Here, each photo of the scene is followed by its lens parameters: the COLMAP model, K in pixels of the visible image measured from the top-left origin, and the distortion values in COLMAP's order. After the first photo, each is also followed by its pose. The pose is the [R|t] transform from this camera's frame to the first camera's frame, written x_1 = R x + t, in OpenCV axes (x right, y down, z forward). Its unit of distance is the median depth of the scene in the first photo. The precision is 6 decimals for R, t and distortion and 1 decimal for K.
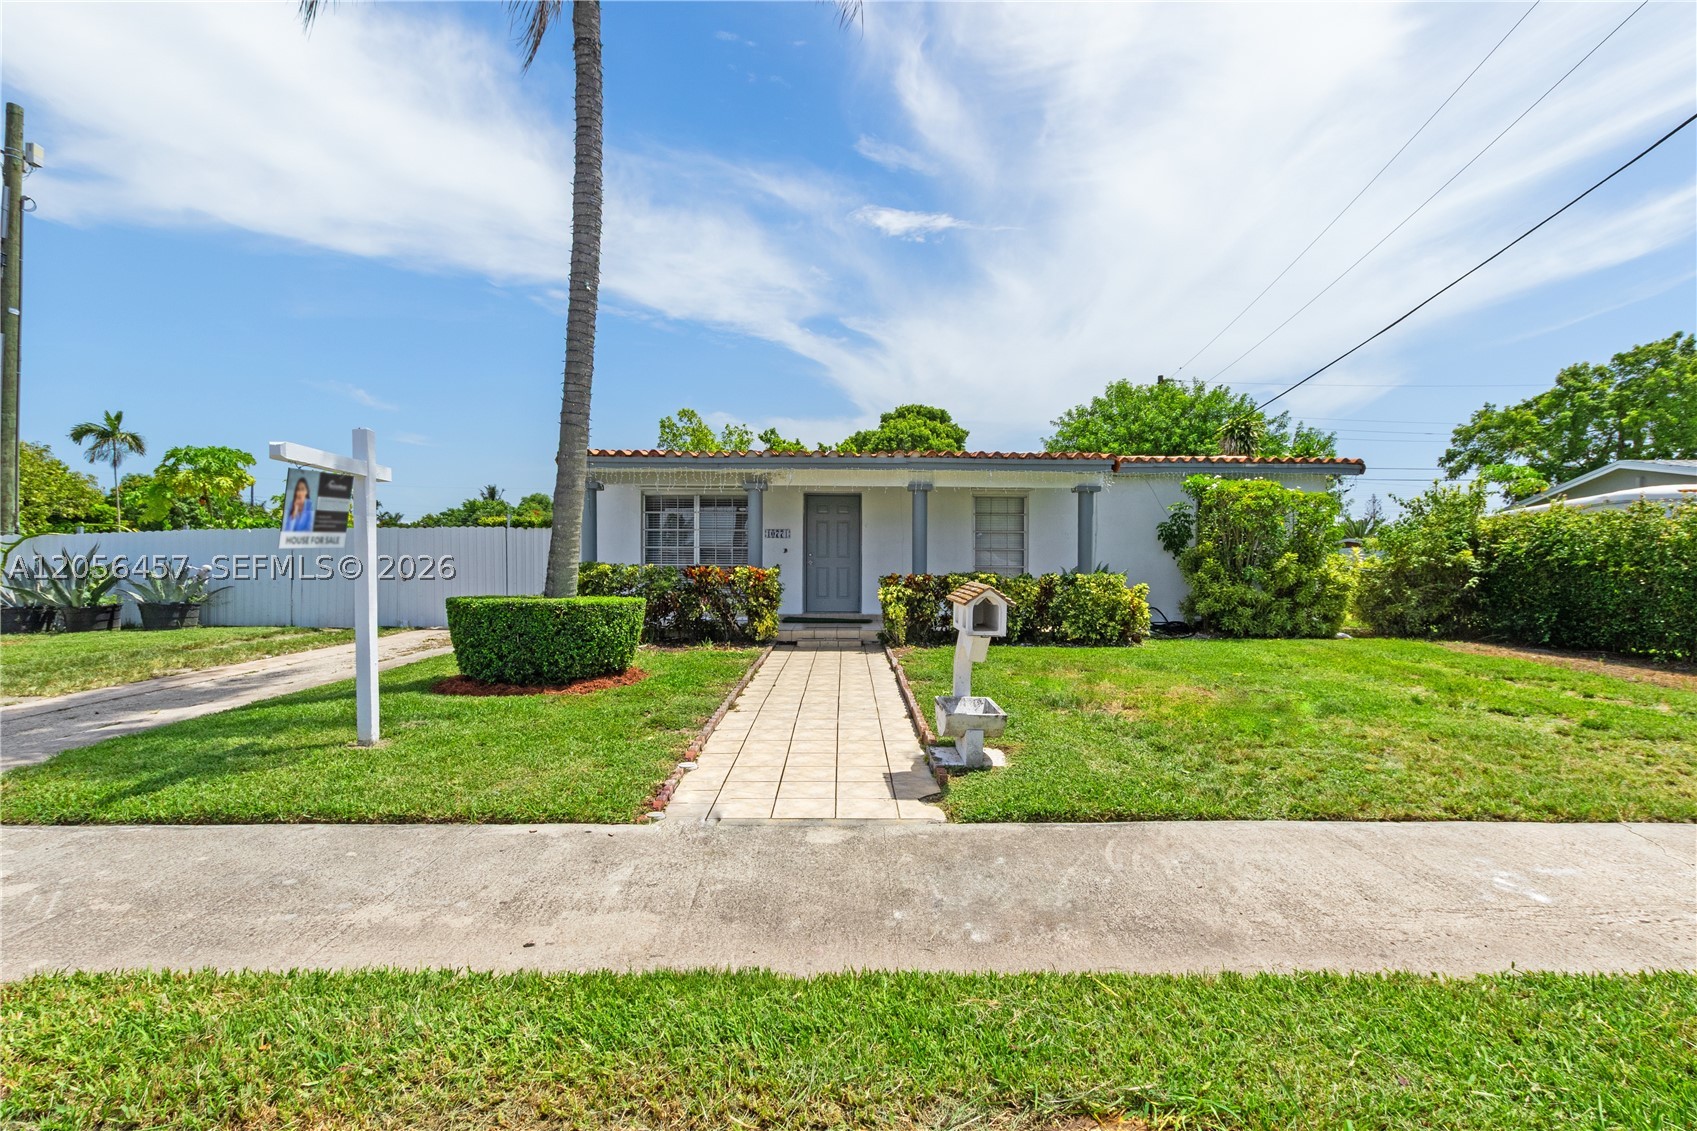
lens RADIAL K [[854.8, 0, 848.5], [0, 854.8, 565.5], [0, 0, 1]] dist [0.002277, 0.000020]
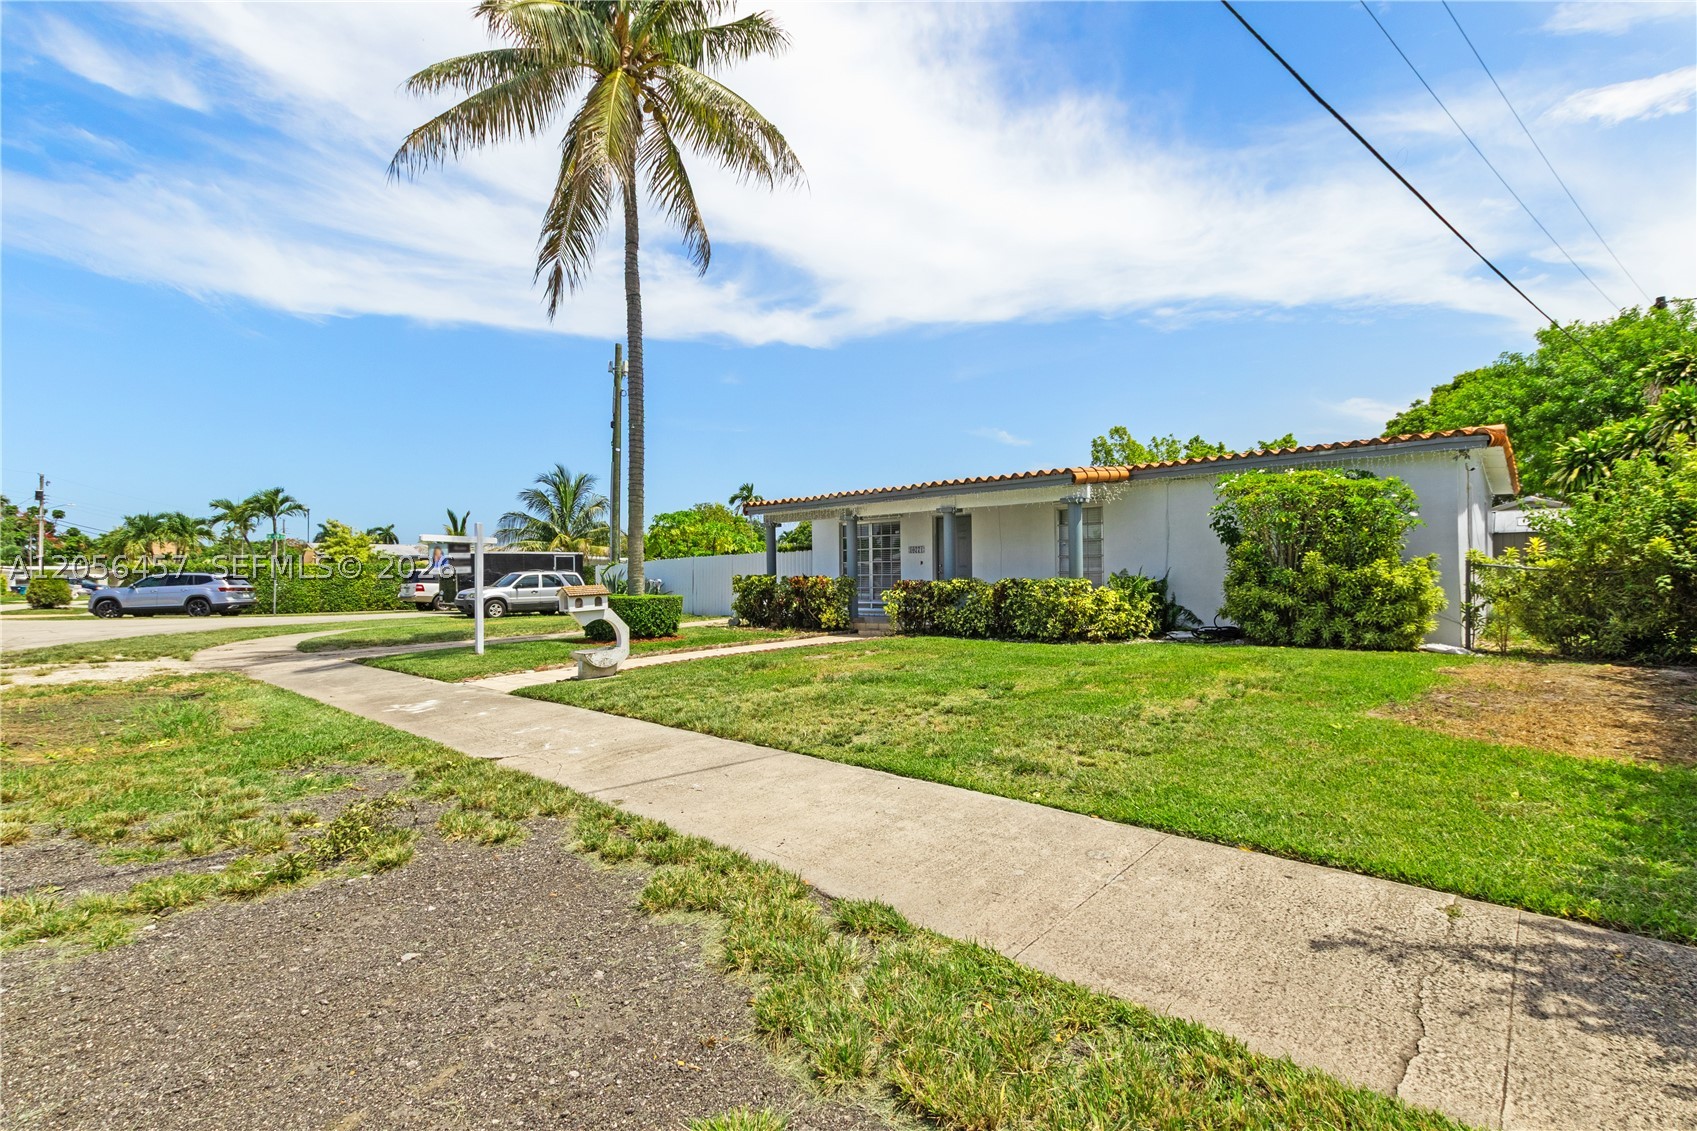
lens RADIAL K [[854.8, 0, 848.5], [0, 854.8, 565.5], [0, 0, 1]] dist [0.002277, 0.000020]
pose [[0.691595, -0.022829, -0.721924, 0.166475], [0.015355, 0.999739, -0.016903, 0.001532], [0.722122, 0.000605, 0.691766, 0.007886]]
